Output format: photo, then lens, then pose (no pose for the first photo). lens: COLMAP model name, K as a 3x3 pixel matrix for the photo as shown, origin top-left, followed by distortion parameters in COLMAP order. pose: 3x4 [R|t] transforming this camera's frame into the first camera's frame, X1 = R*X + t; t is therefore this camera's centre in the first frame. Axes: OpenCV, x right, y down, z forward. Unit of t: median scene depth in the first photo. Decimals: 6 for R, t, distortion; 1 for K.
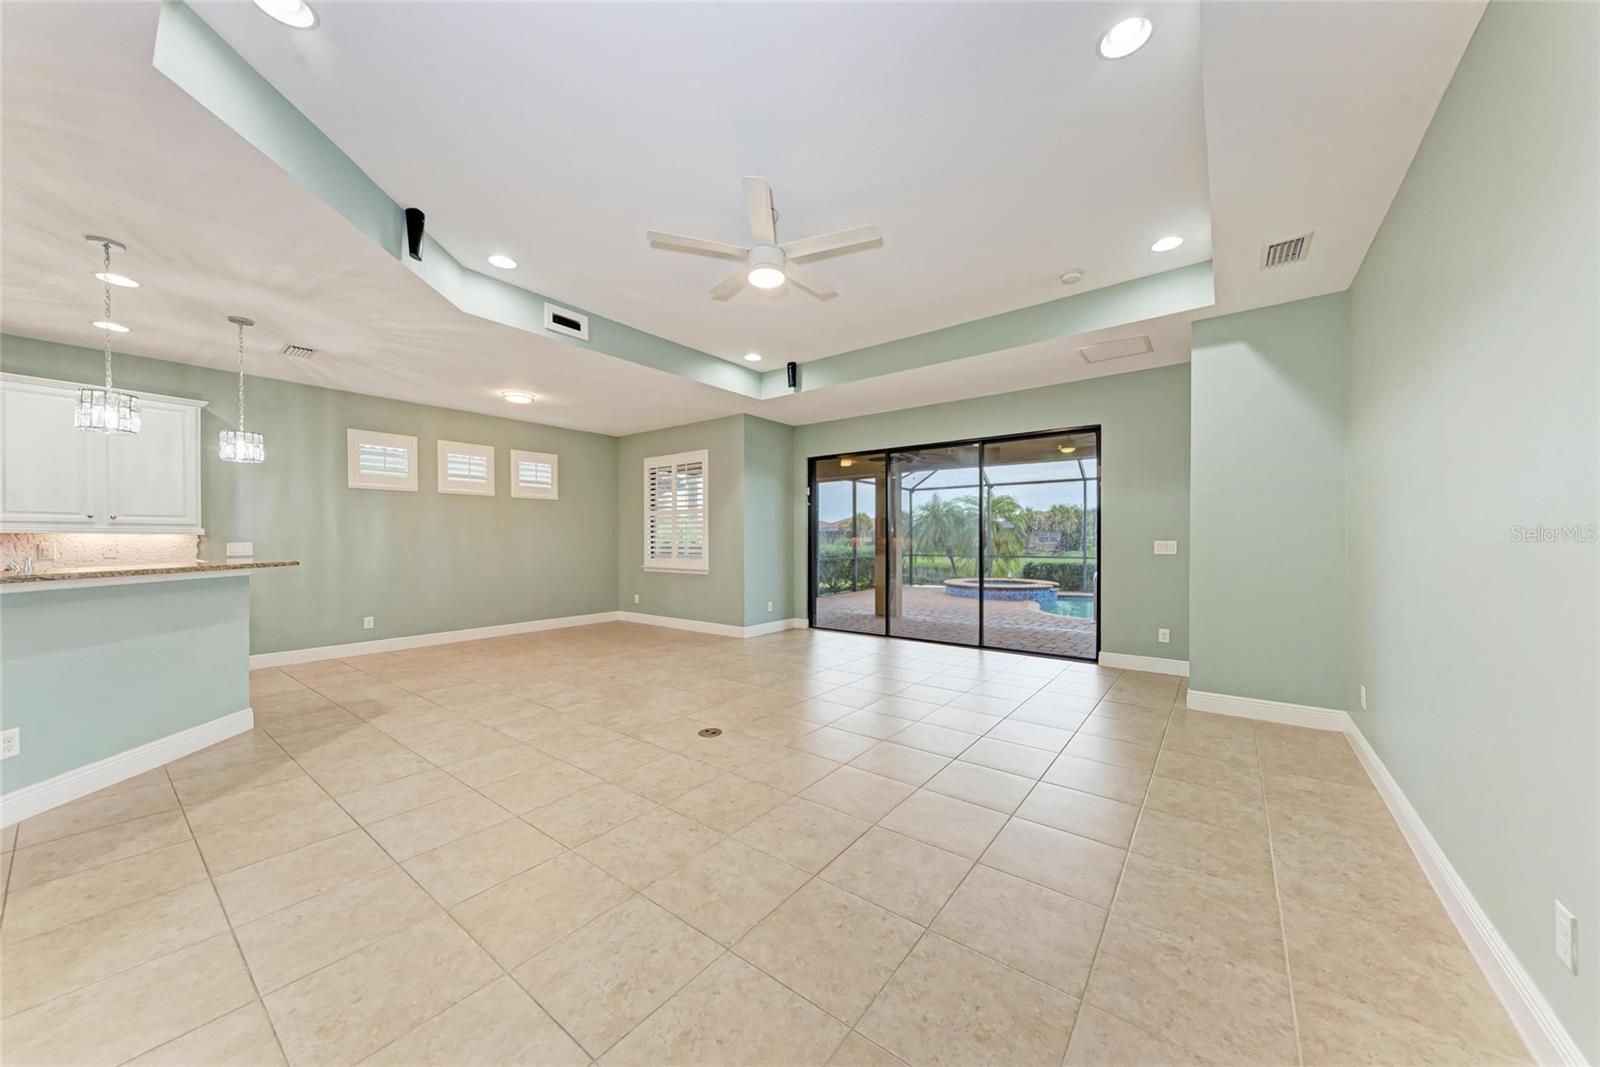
lens RADIAL K [[554.7, 0, 801.4], [0, 554.7, 540.4], [0, 0, 1]] dist [0.008017, -0.000094]
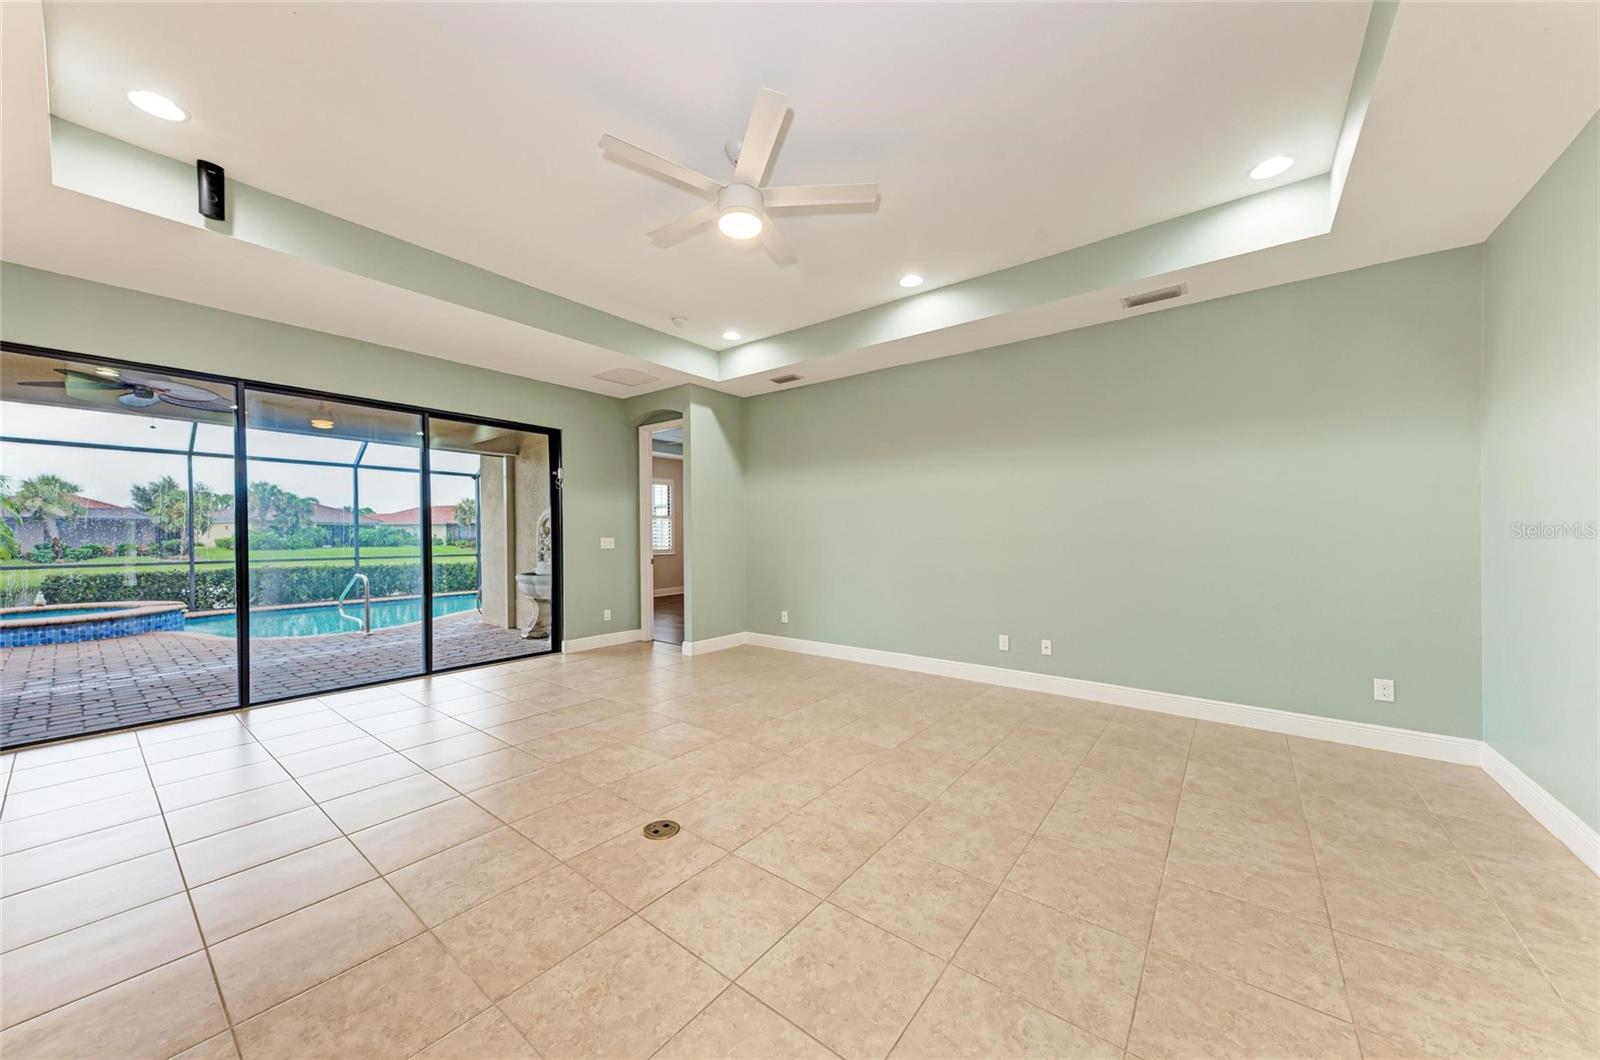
lens RADIAL K [[554.7, 0, 801.4], [0, 554.7, 536.9], [0, 0, 1]] dist [0.008017, -0.000094]
pose [[0.007215, -0.003770, 0.999967, -0.740547], [0.005296, 0.999979, 0.003732, -0.004138], [-0.999960, 0.005269, 0.007234, 0.742617]]
